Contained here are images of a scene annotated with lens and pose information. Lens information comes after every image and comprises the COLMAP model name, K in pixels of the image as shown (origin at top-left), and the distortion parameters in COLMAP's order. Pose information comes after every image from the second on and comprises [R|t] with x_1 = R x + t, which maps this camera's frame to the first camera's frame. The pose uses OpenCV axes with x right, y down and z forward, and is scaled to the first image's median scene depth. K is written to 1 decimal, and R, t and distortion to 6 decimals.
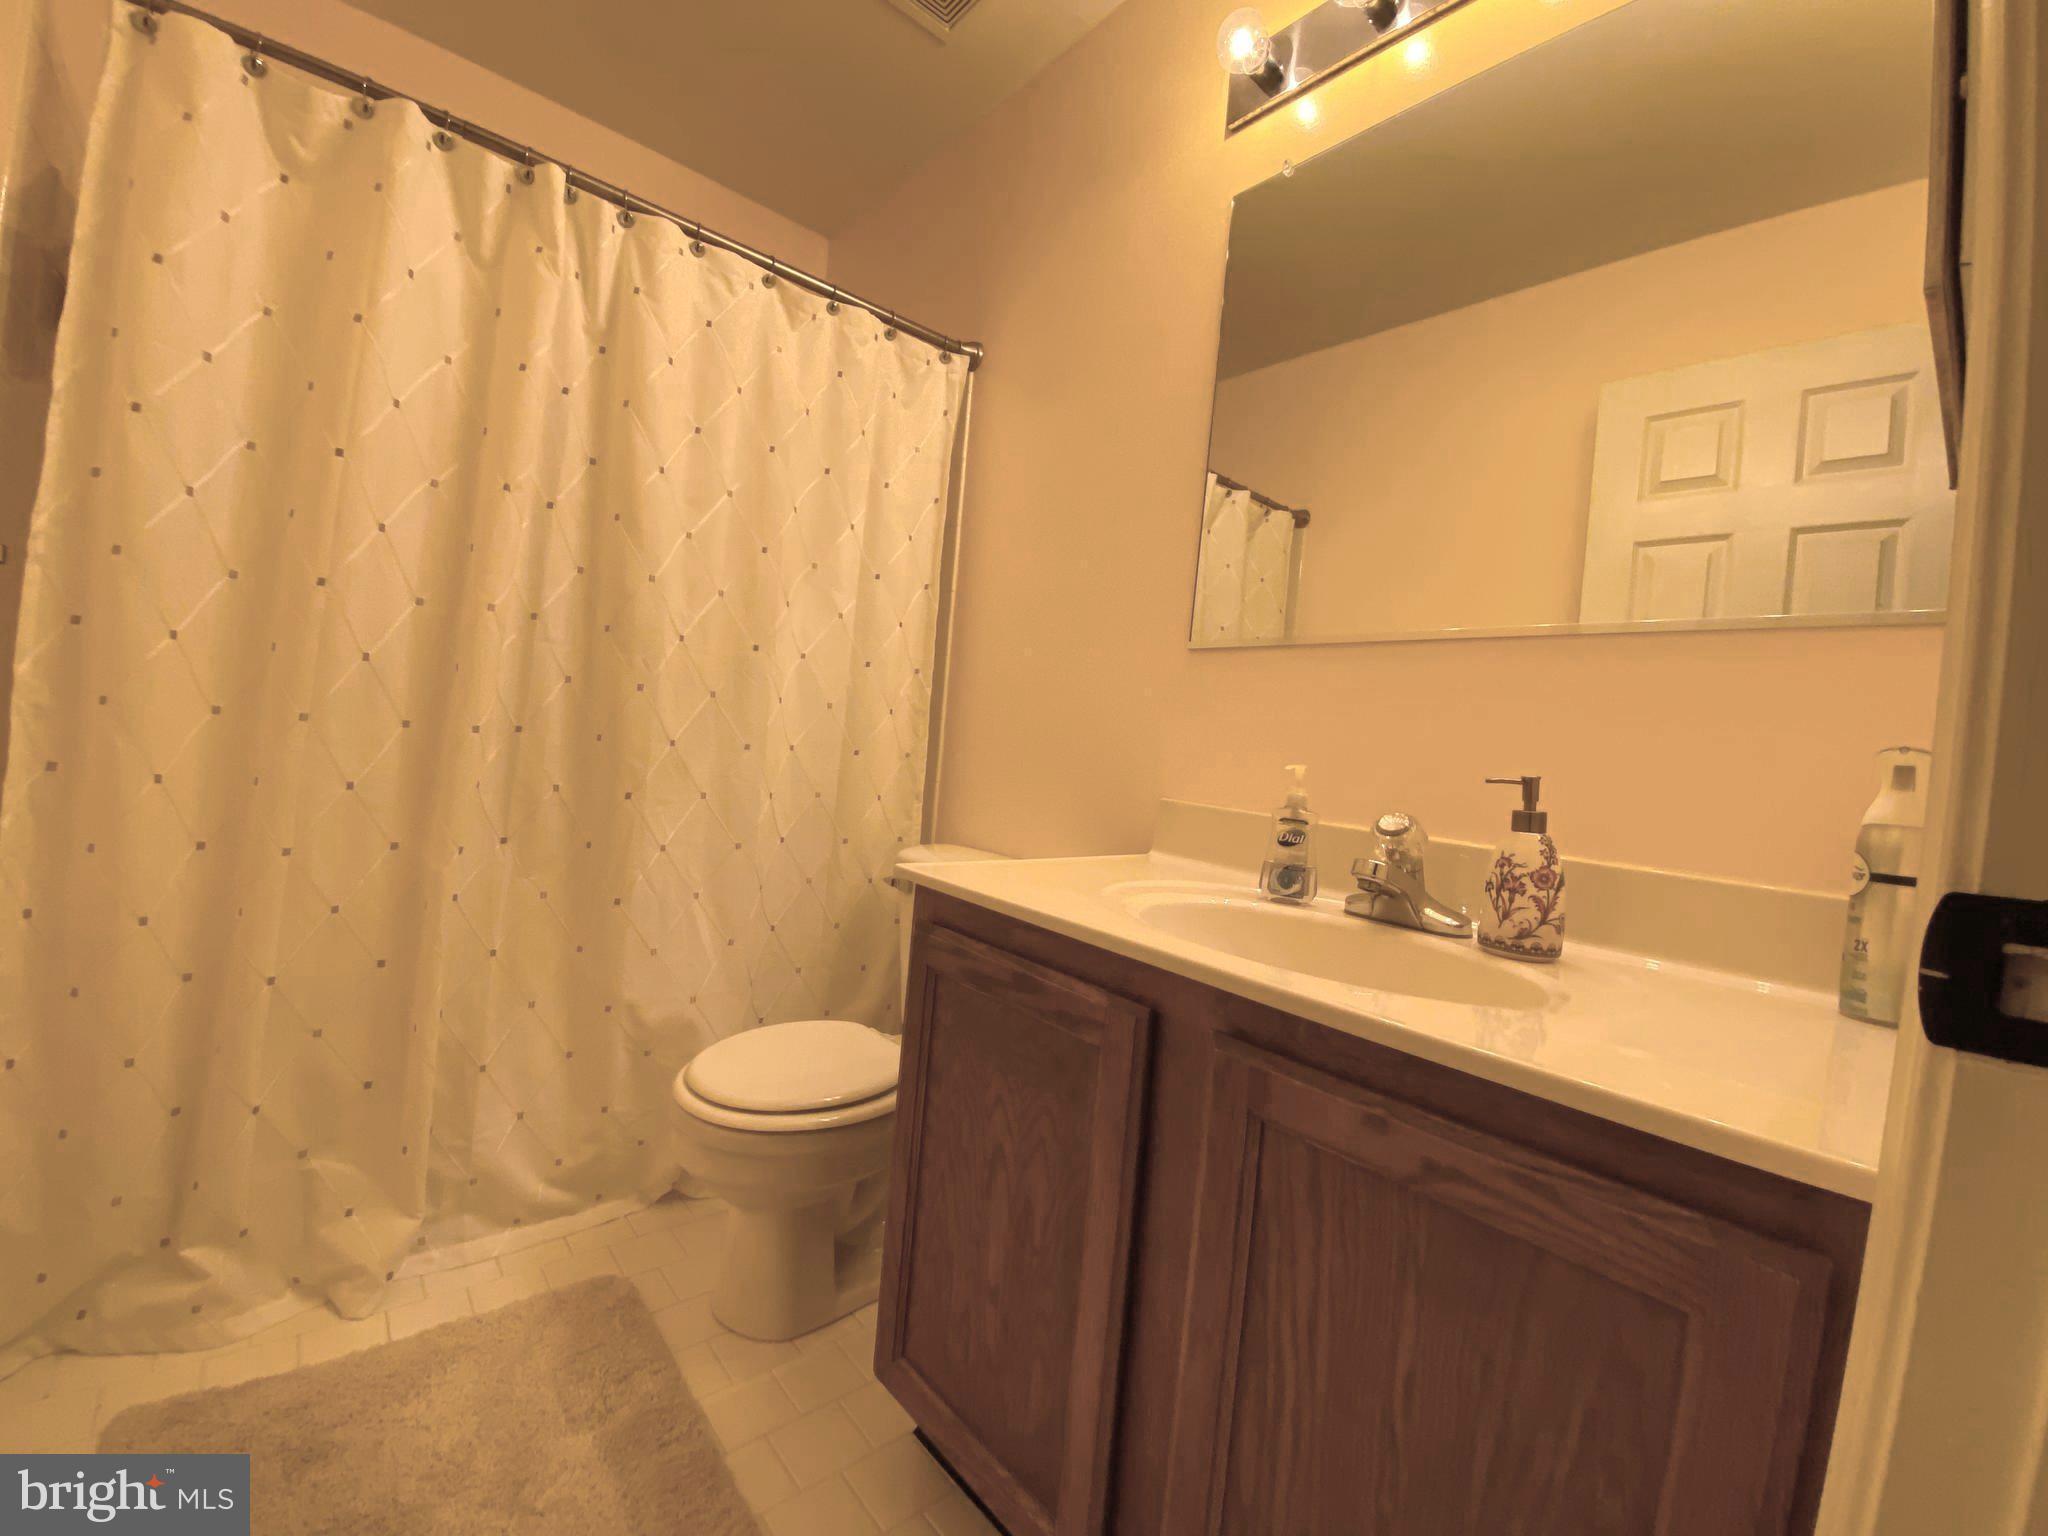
lens RADIAL K [[813.7, 0, 1024.0], [0, 813.7, 768.0], [0, 0, 1]] dist [0.000077, -0.000011]
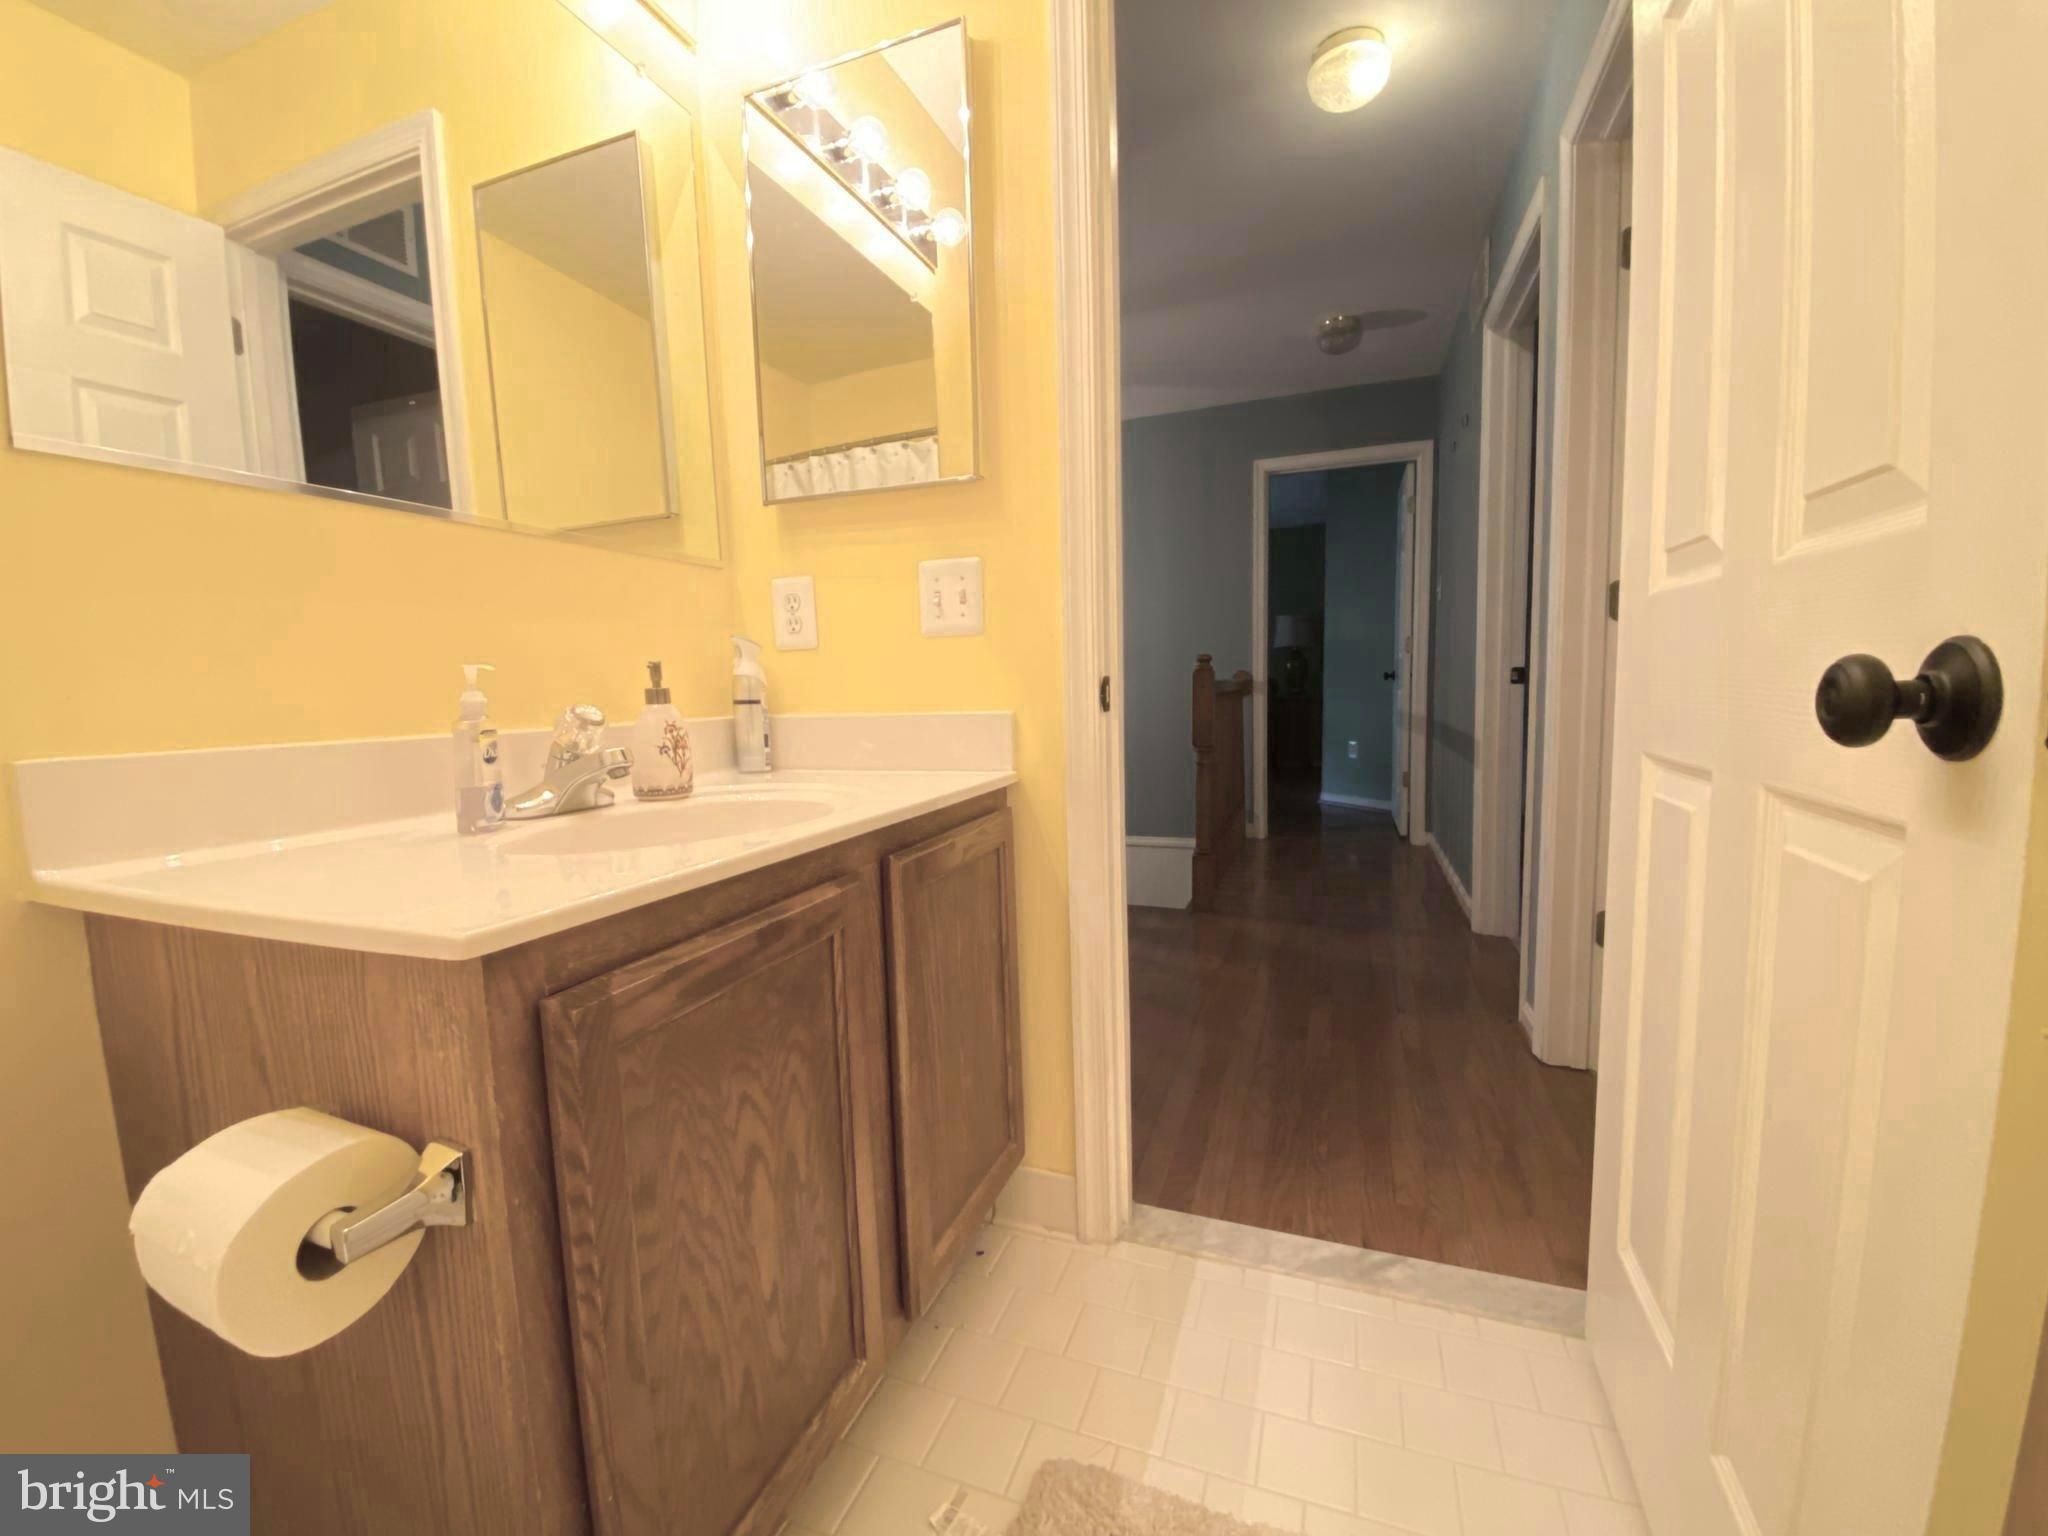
lens RADIAL K [[813.7, 0, 1024.0], [0, 813.7, 768.0], [0, 0, 1]] dist [0.000077, -0.000011]
pose [[-0.461273, -0.168424, 0.871126, -0.813458], [0.009227, 0.980854, 0.194525, -0.070117], [-0.887211, 0.097767, -0.450887, 1.093211]]
